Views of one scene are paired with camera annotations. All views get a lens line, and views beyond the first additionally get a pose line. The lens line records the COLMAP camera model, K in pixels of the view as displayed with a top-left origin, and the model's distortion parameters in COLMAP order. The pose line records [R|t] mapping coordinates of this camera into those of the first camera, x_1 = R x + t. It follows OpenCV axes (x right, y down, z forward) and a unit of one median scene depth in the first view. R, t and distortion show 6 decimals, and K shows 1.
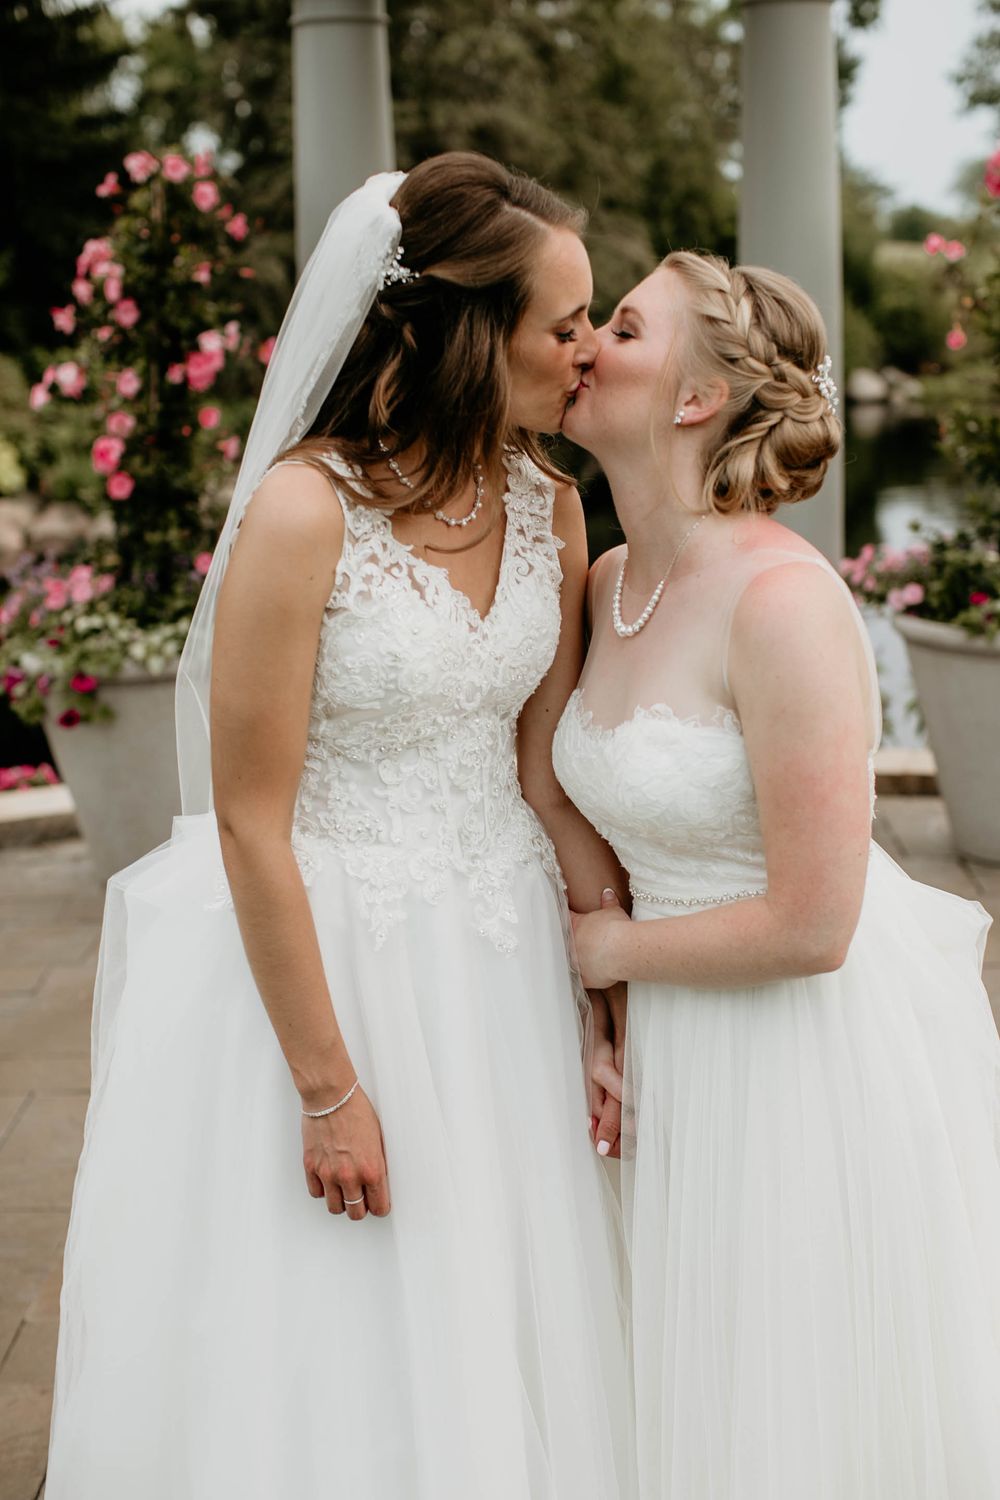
lens RADIAL K [[2190.7, 0, 500.0], [0, 2190.7, 750.0], [0, 0, 1]] dist [-0.182359, 0.439218]
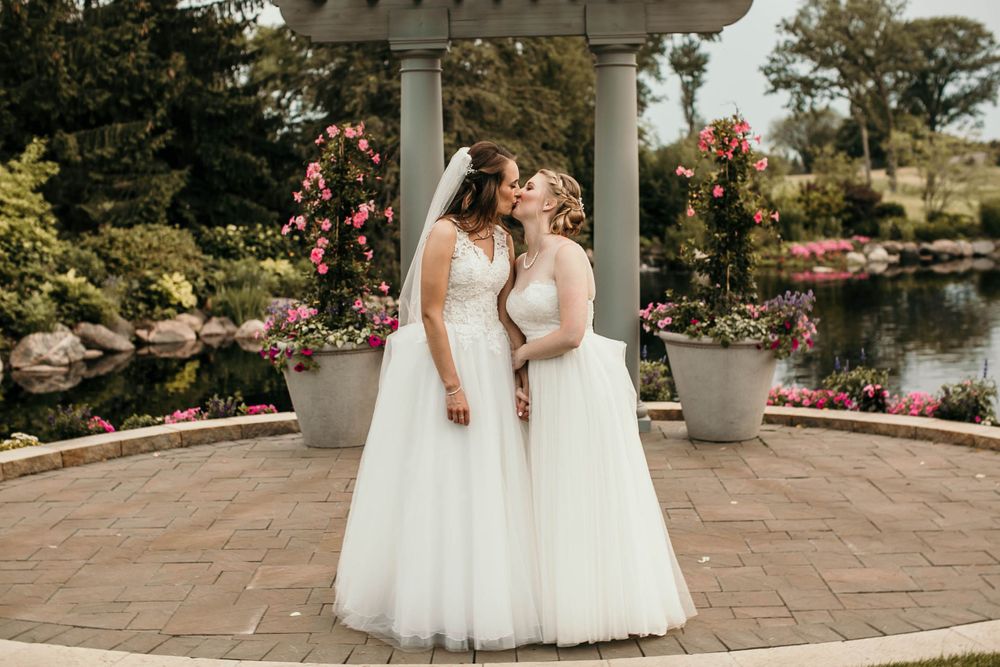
lens RADIAL K [[1448.8, 0, 499.7], [0, 1448.8, 351.4], [0, 0, 1]] dist [-0.162593, 0.374865]
pose [[0.999754, 0.013835, 0.017331, -0.012800], [-0.011963, 0.994524, -0.103822, 0.117623], [-0.018673, 0.103589, 0.994445, -0.495133]]
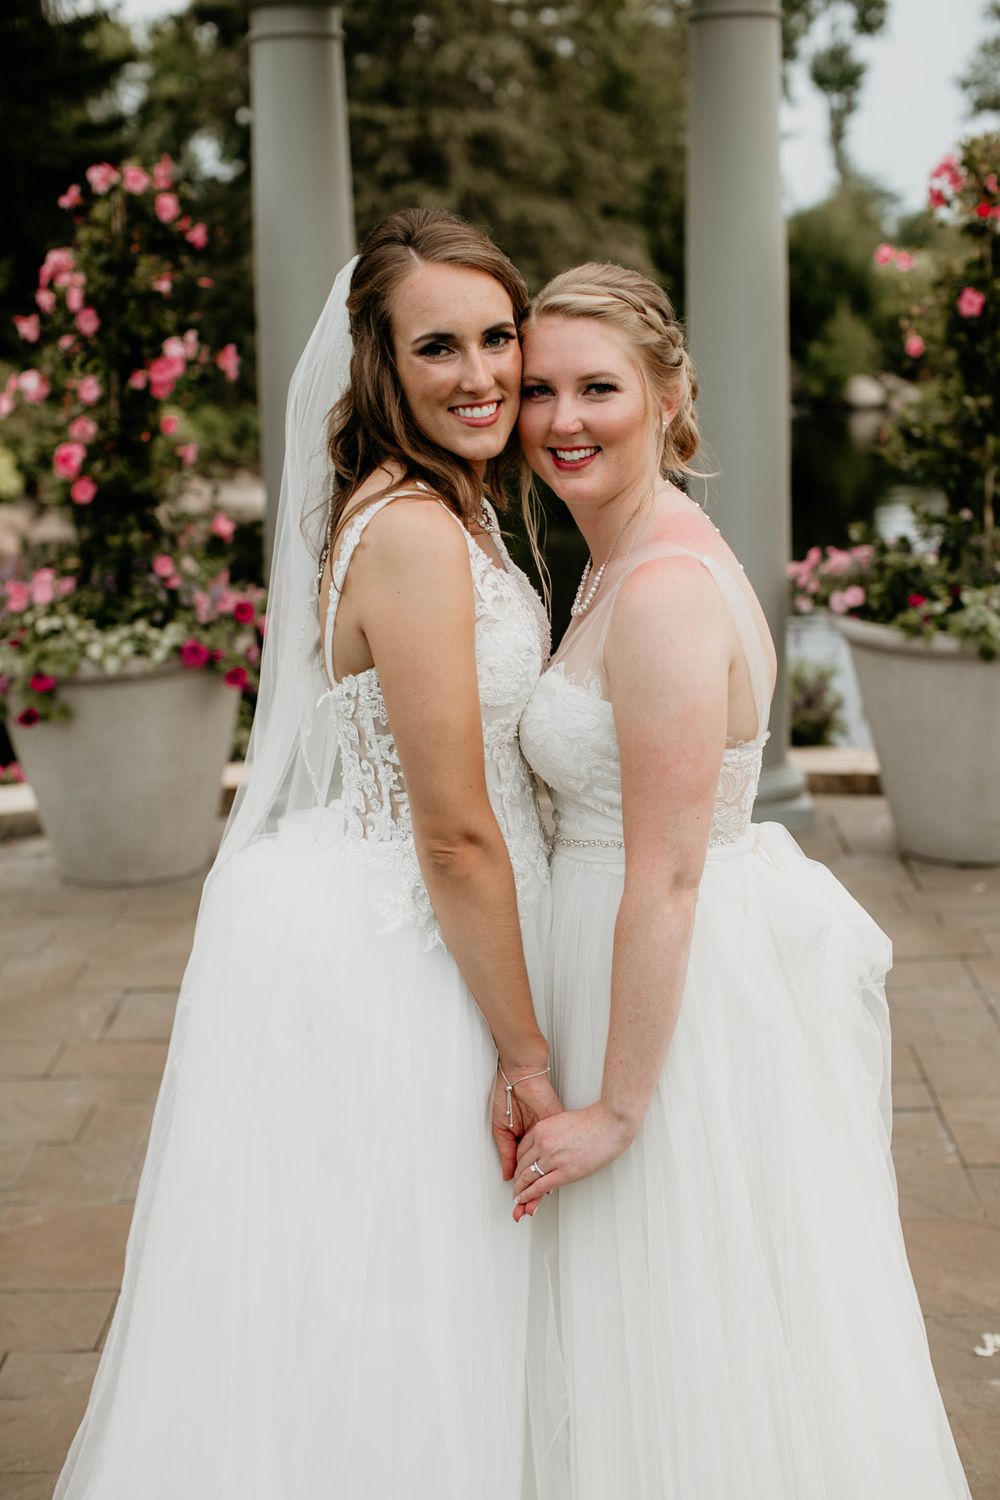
lens RADIAL K [[2190.7, 0, 500.0], [0, 2190.7, 750.0], [0, 0, 1]] dist [-0.182359, 0.439218]
pose [[0.999991, 0.001081, -0.003995, 0.026954], [-0.001092, 0.999996, -0.002648, 0.003315], [0.003992, 0.002652, 0.999989, -0.022558]]
